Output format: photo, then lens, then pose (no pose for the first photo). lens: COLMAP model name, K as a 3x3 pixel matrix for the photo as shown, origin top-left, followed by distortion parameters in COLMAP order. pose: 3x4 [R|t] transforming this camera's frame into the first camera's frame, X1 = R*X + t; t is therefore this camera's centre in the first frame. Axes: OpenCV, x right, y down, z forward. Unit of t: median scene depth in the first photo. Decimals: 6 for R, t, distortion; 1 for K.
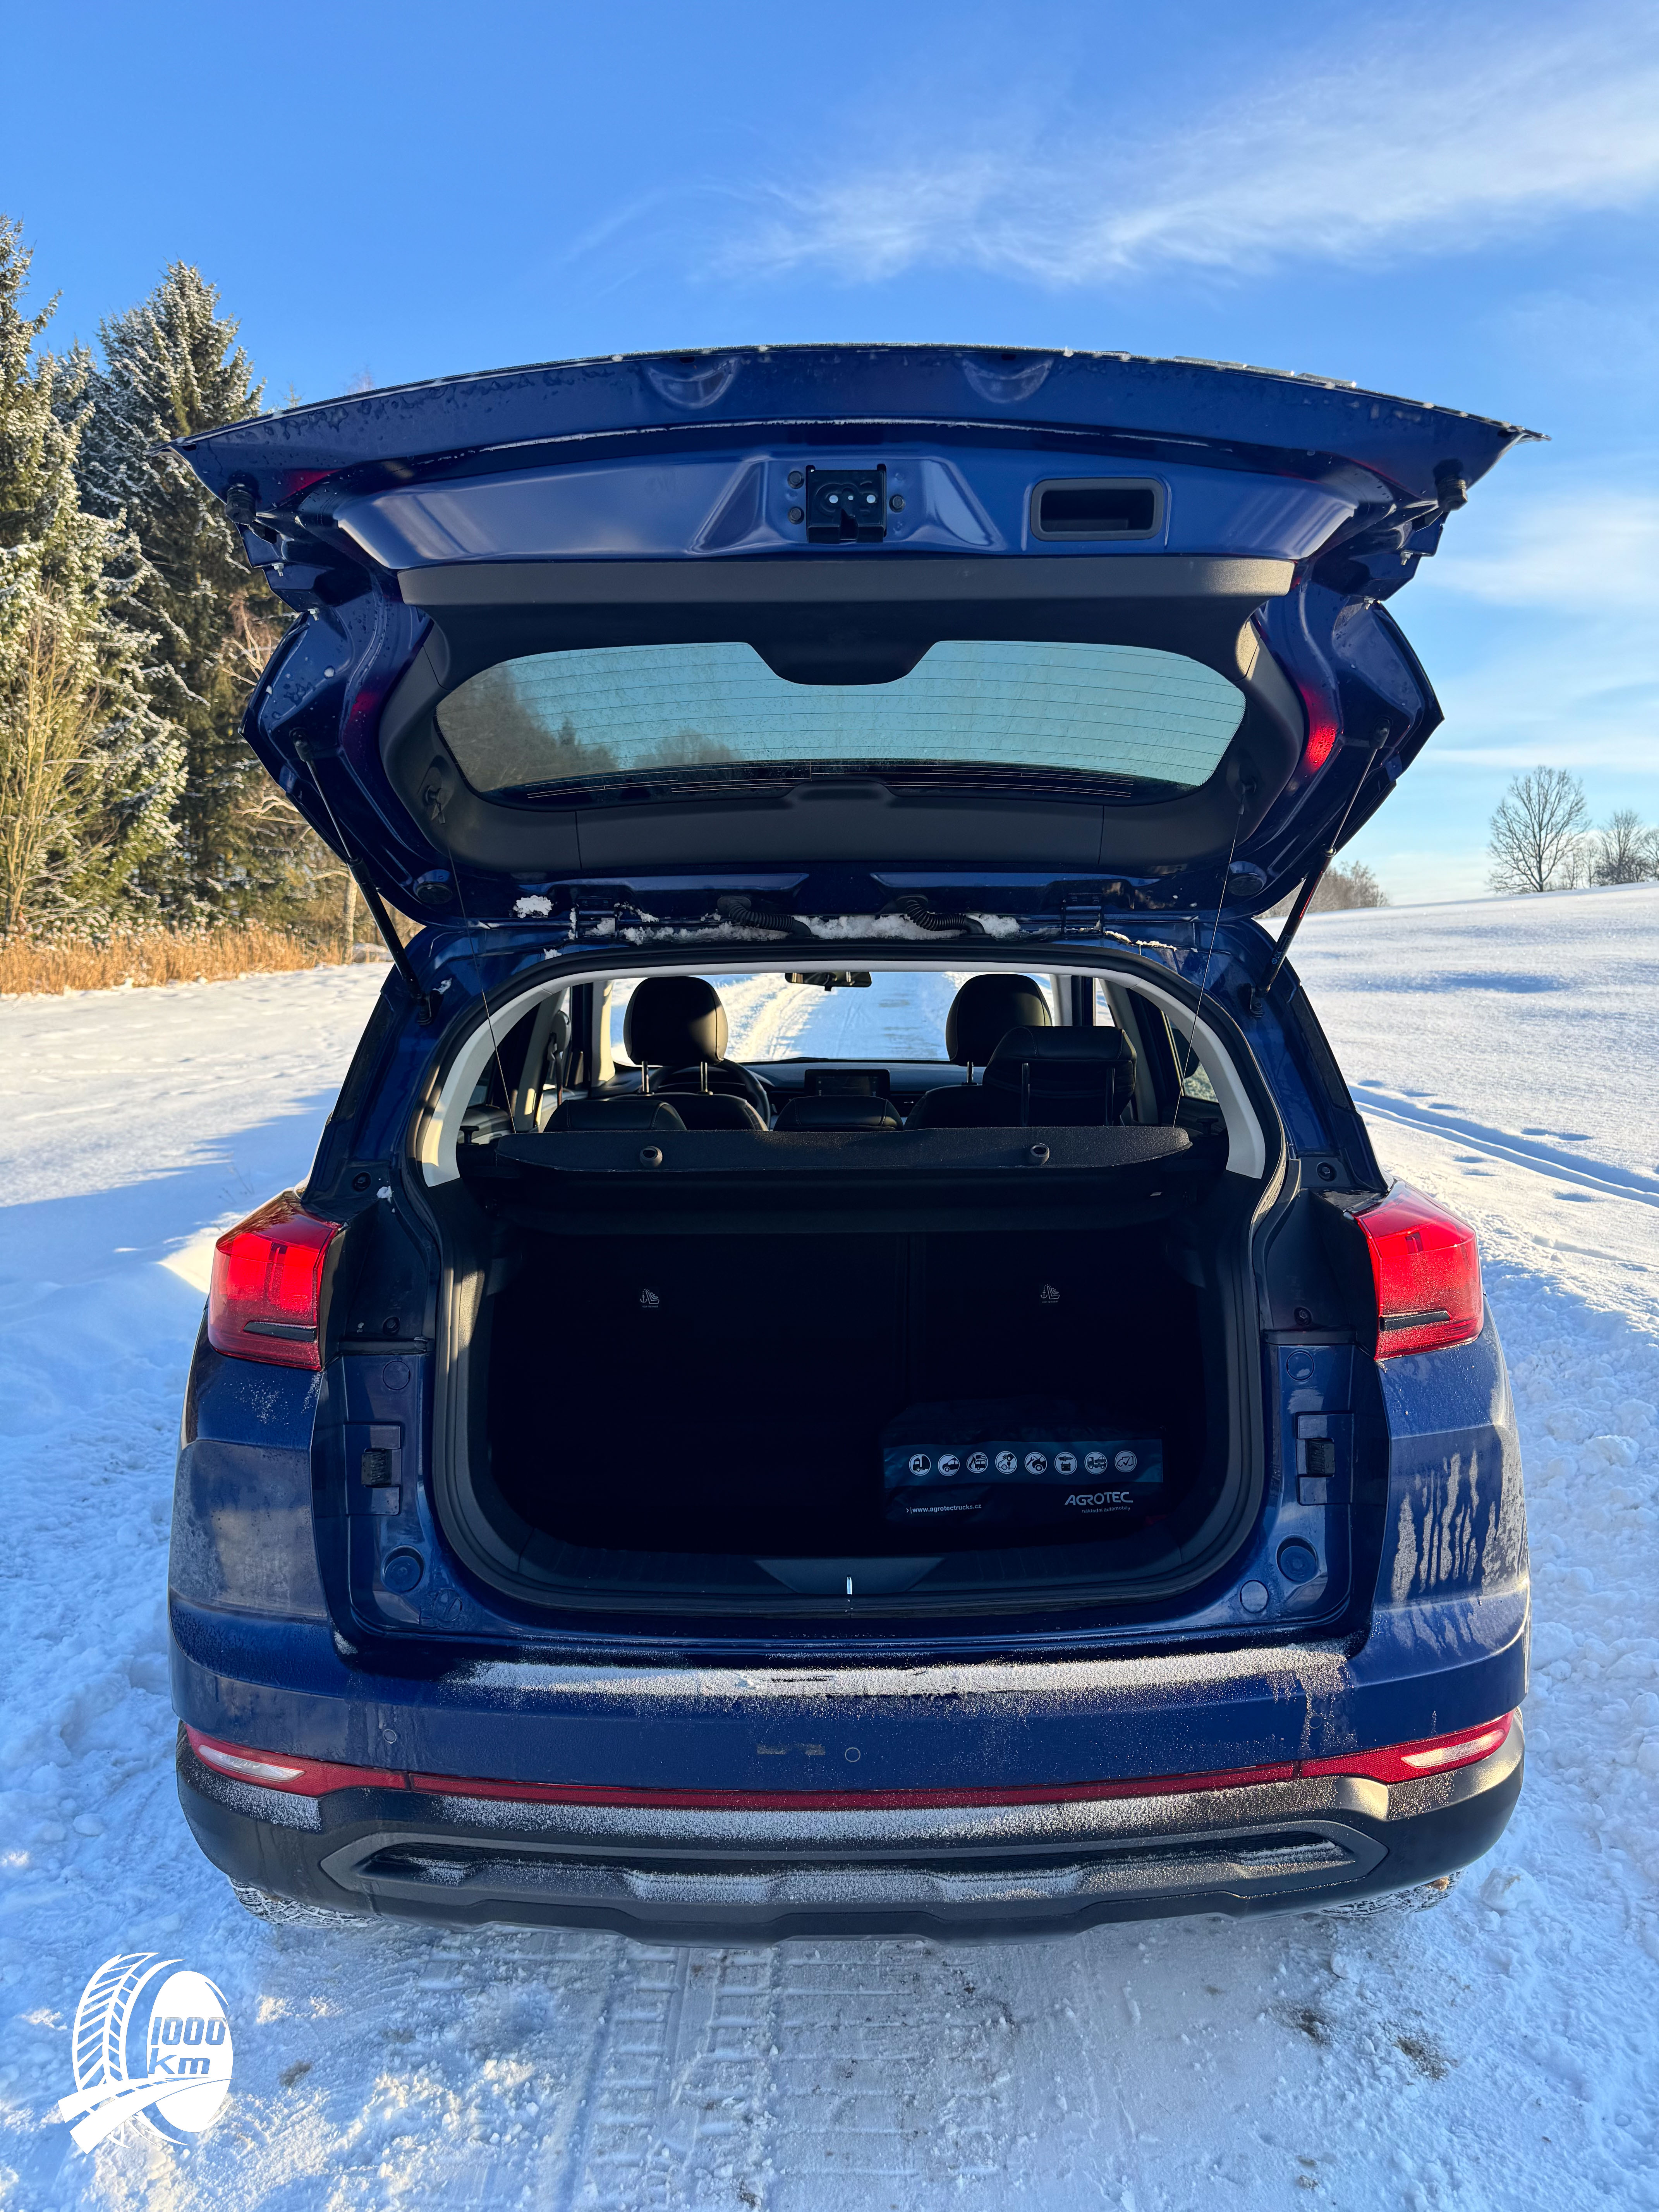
lens RADIAL K [[1611.4, 0, 817.9], [0, 1611.4, 1107.6], [0, 0, 1]] dist [0.044675, -0.043373]
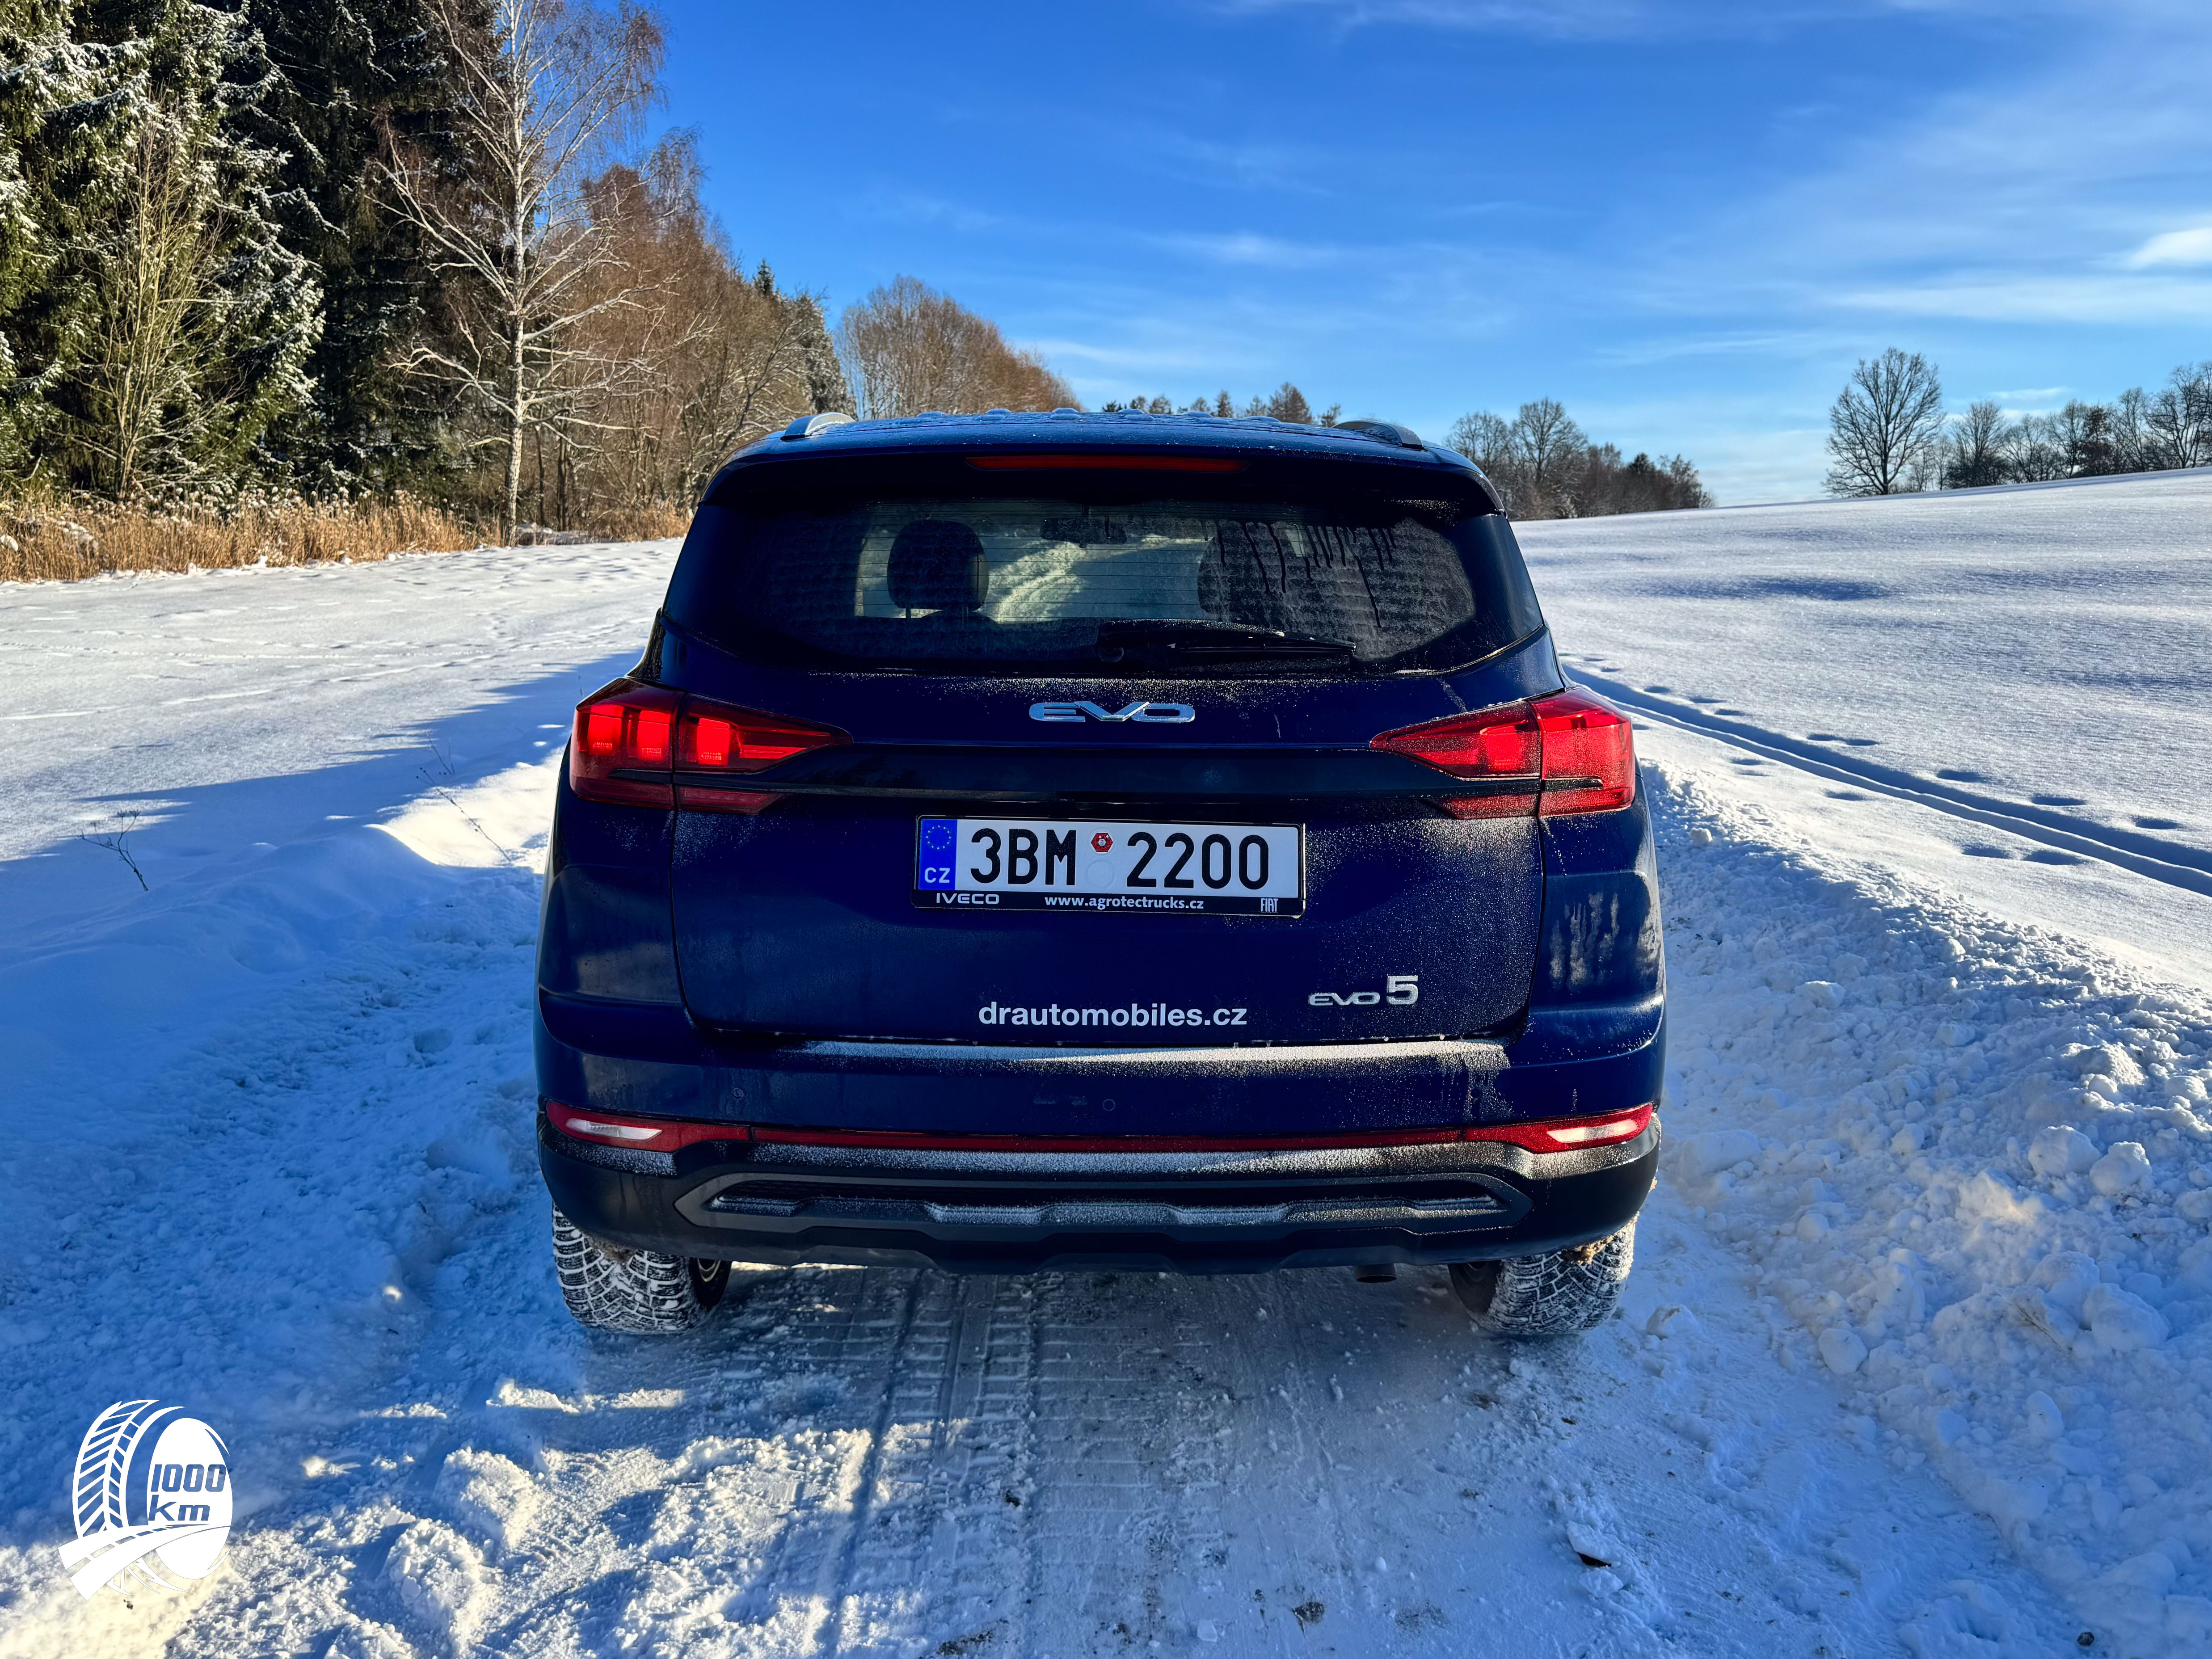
lens RADIAL K [[1861.1, 0, 1095.9], [0, 1861.1, 838.6], [0, 0, 1]] dist [0.063712, -0.077867]
pose [[0.999527, 0.017301, 0.025413, -0.001926], [-0.018719, 0.998218, 0.056656, 0.007152], [-0.024388, -0.057105, 0.998070, -0.028580]]
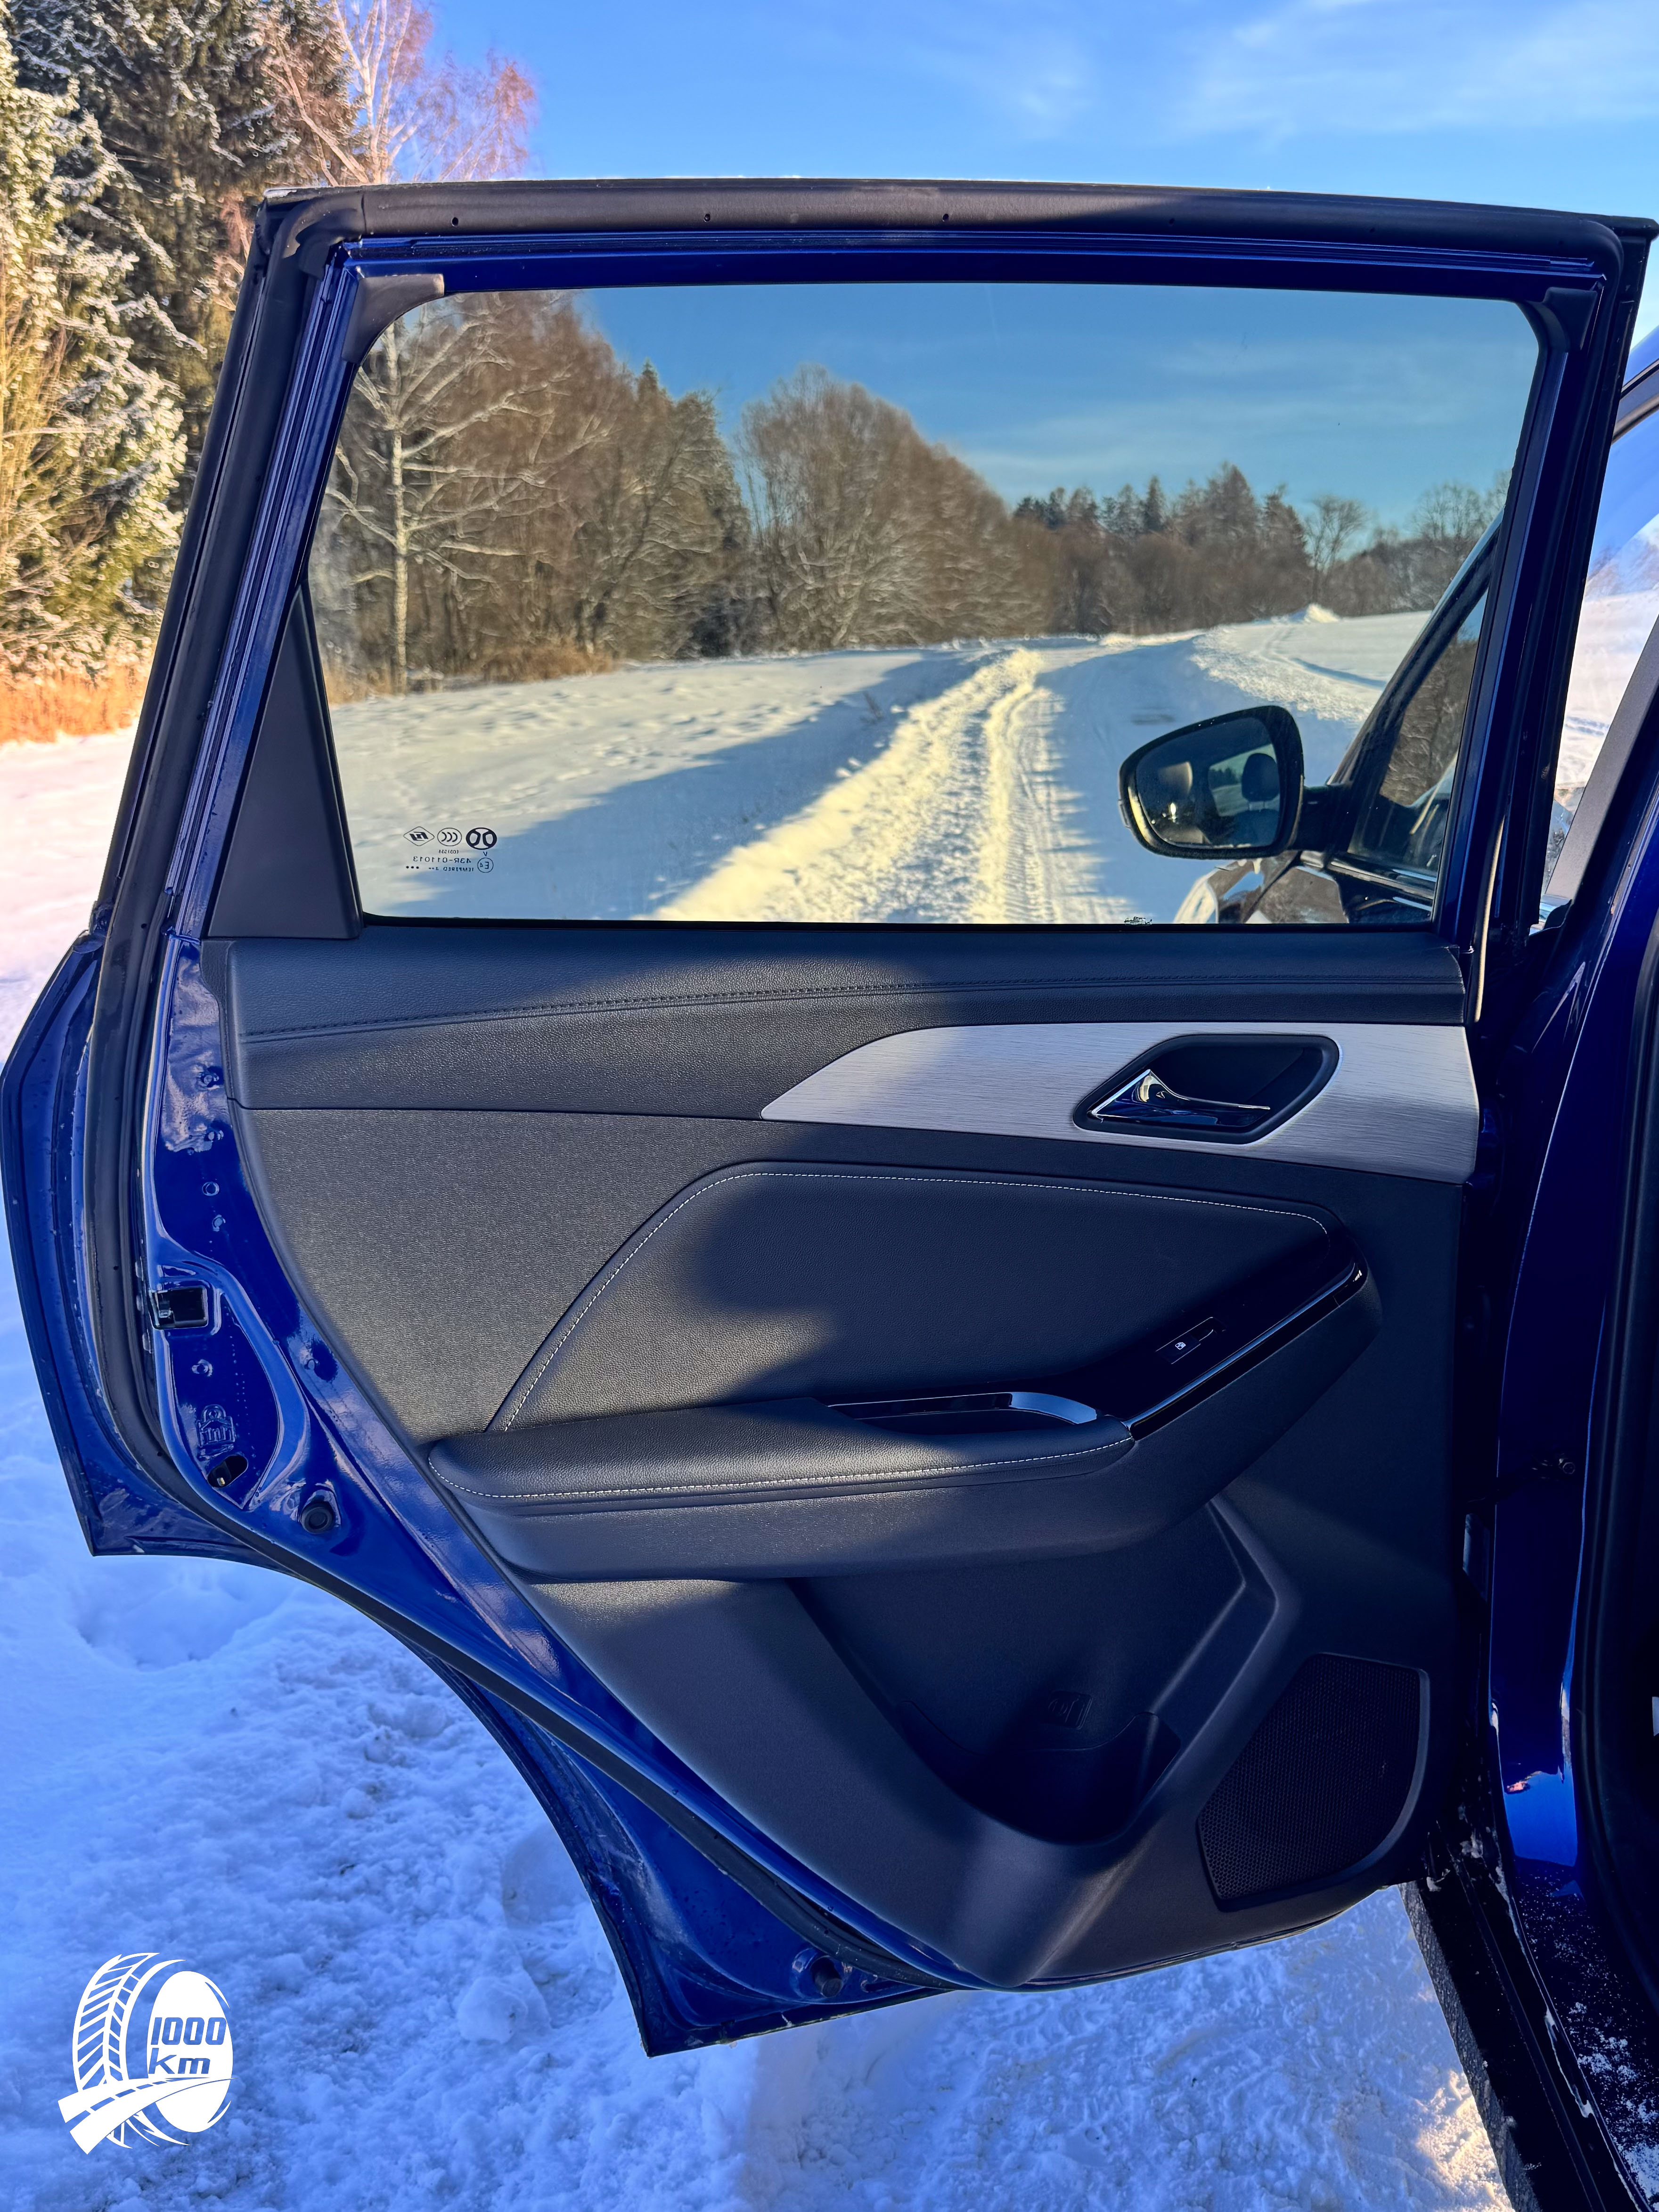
lens RADIAL K [[1940.6, 0, 837.0], [0, 1940.6, 1164.0], [0, 0, 1]] dist [0.056405, -0.059804]
pose [[0.997911, -0.016459, -0.062467, -0.044096], [0.025699, 0.988331, 0.150138, -0.002154], [0.059267, -0.151430, 0.986690, 0.081281]]
